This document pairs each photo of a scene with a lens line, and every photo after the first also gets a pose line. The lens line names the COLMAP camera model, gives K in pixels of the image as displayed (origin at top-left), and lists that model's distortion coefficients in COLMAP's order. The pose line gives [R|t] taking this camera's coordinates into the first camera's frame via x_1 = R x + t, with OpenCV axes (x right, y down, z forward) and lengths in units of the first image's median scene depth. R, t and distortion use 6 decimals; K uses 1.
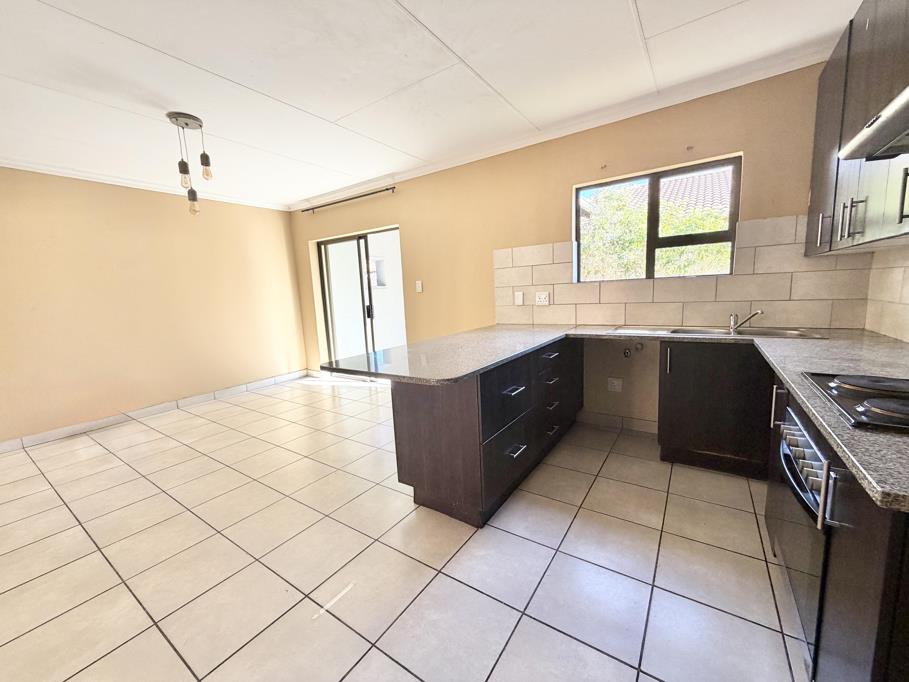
lens RADIAL K [[361.8, 0, 452.6], [0, 361.8, 341.6], [0, 0, 1]] dist [-0.001641, -0.000215]
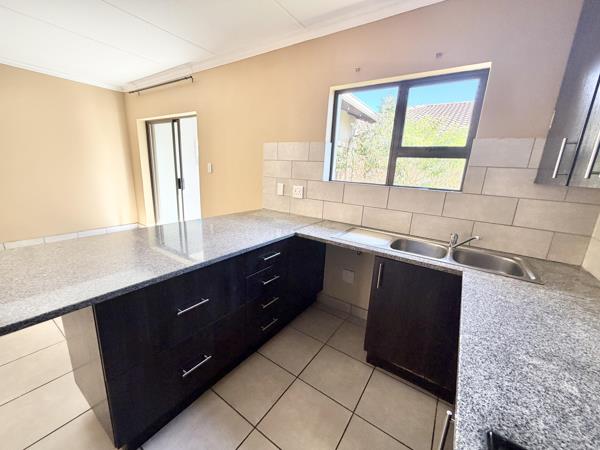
lens RADIAL K [[238.8, 0, 298.7], [0, 238.8, 225.4], [0, 0, 1]] dist [-0.001641, -0.000215]
pose [[0.994967, 0.097312, 0.023883, 0.309143], [-0.099119, 0.990787, 0.092287, -0.107175], [-0.014682, -0.094190, 0.995446, 0.327517]]
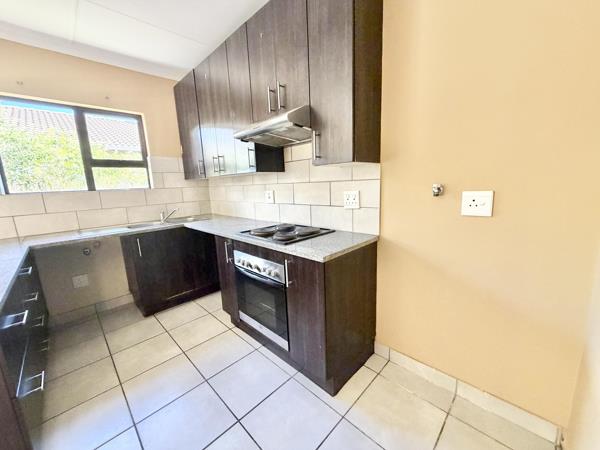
lens RADIAL K [[244.8, 0, 293.8], [0, 244.8, 224.1], [0, 0, 1]] dist [0.015519, -0.000142]
pose [[0.204513, -0.130320, 0.970150, -0.189514], [0.170570, 0.980680, 0.095777, -0.023846], [-0.963888, 0.145891, 0.222791, 0.157884]]
